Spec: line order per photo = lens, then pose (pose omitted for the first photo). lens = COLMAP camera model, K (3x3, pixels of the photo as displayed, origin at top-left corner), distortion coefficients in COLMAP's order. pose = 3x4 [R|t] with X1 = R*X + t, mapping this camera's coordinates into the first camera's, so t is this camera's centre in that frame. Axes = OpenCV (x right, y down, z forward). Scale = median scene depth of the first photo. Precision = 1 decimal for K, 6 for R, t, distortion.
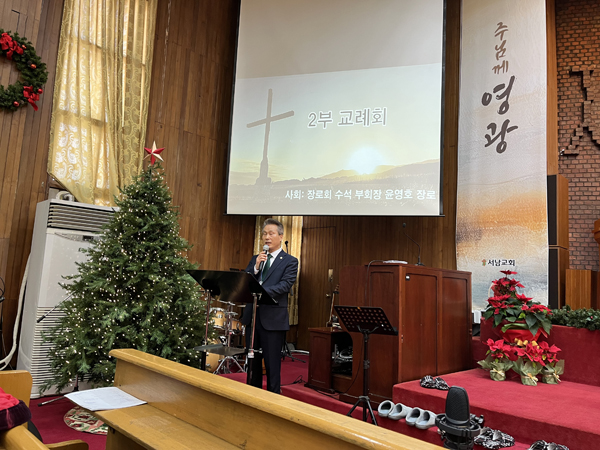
lens RADIAL K [[449.8, 0, 299.5], [0, 449.8, 226.5], [0, 0, 1]] dist [0.070356, -0.094003]
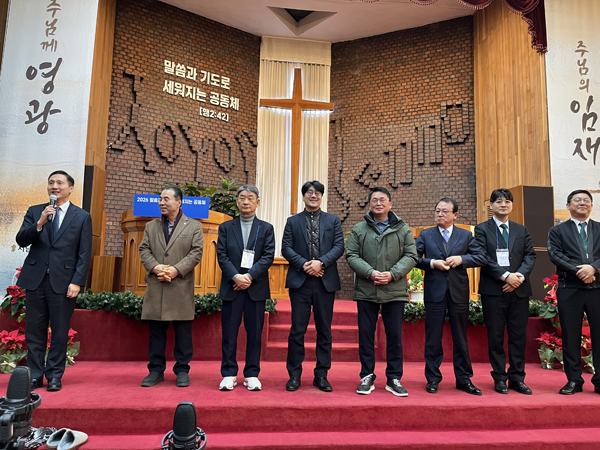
lens RADIAL K [[449.8, 0, 297.6], [0, 449.8, 227.2], [0, 0, 1]] dist [0.070356, -0.094003]
pose [[0.639358, 0.050389, 0.767256, 0.059879], [-0.079091, 0.996867, 0.000439, -0.008973], [-0.764831, -0.060964, 0.641341, -0.035600]]
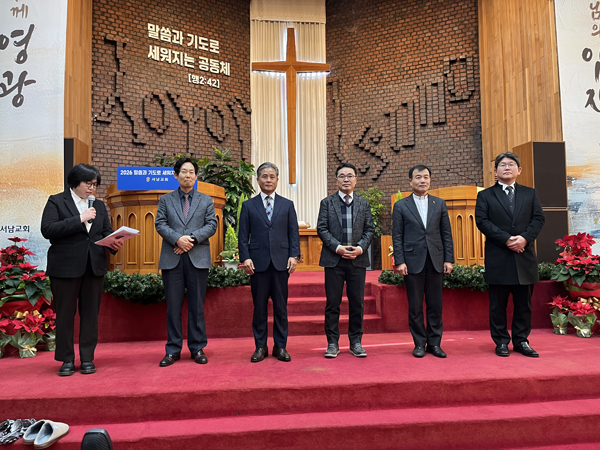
lens RADIAL K [[449.8, 0, 298.0], [0, 449.8, 227.3], [0, 0, 1]] dist [0.070356, -0.094003]
pose [[0.647523, -0.024090, 0.761665, 0.108687], [-0.040260, 0.997023, 0.065760, -0.005885], [-0.760982, -0.073246, 0.644625, -0.016717]]
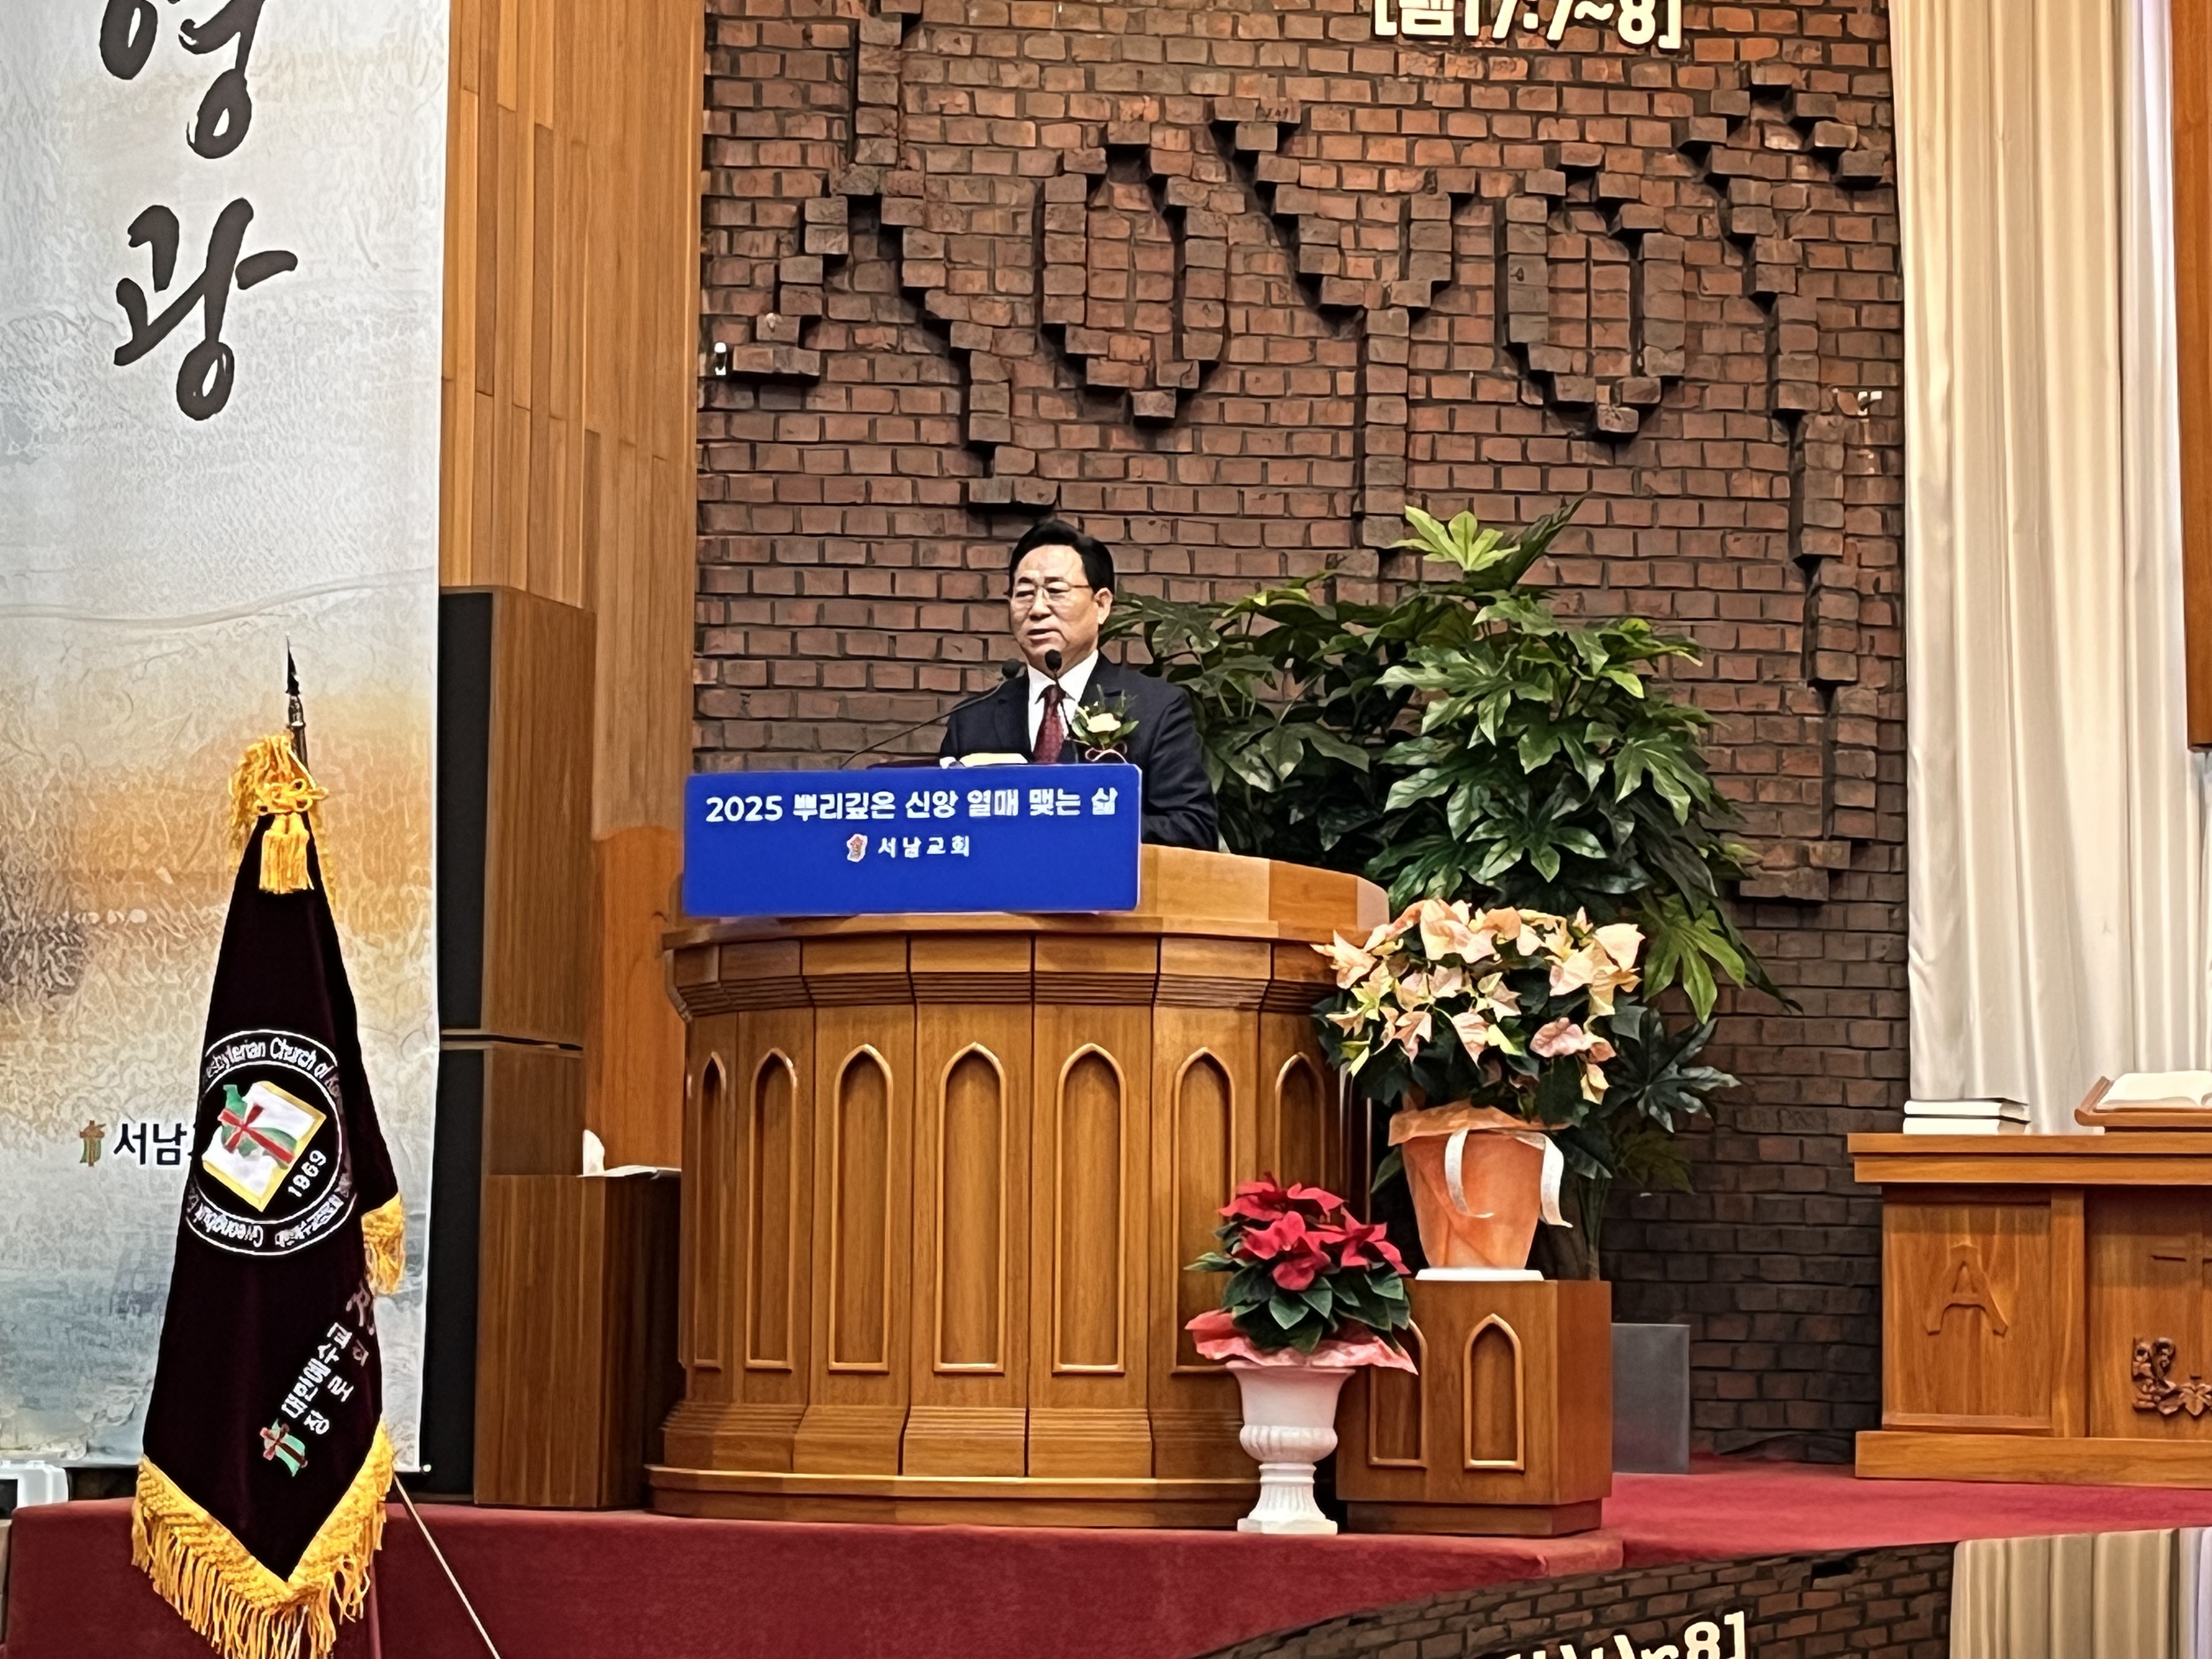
lens RADIAL K [[4948.4, 0, 1100.1], [0, 4948.4, 863.0], [0, 0, 1]] dist [0.122145, 0.000000]
pose [[0.909347, -0.009874, 0.415921, 0.023297], [-0.009838, 0.998928, 0.045224, -0.088411], [-0.415922, -0.045216, 0.908276, -0.615353]]
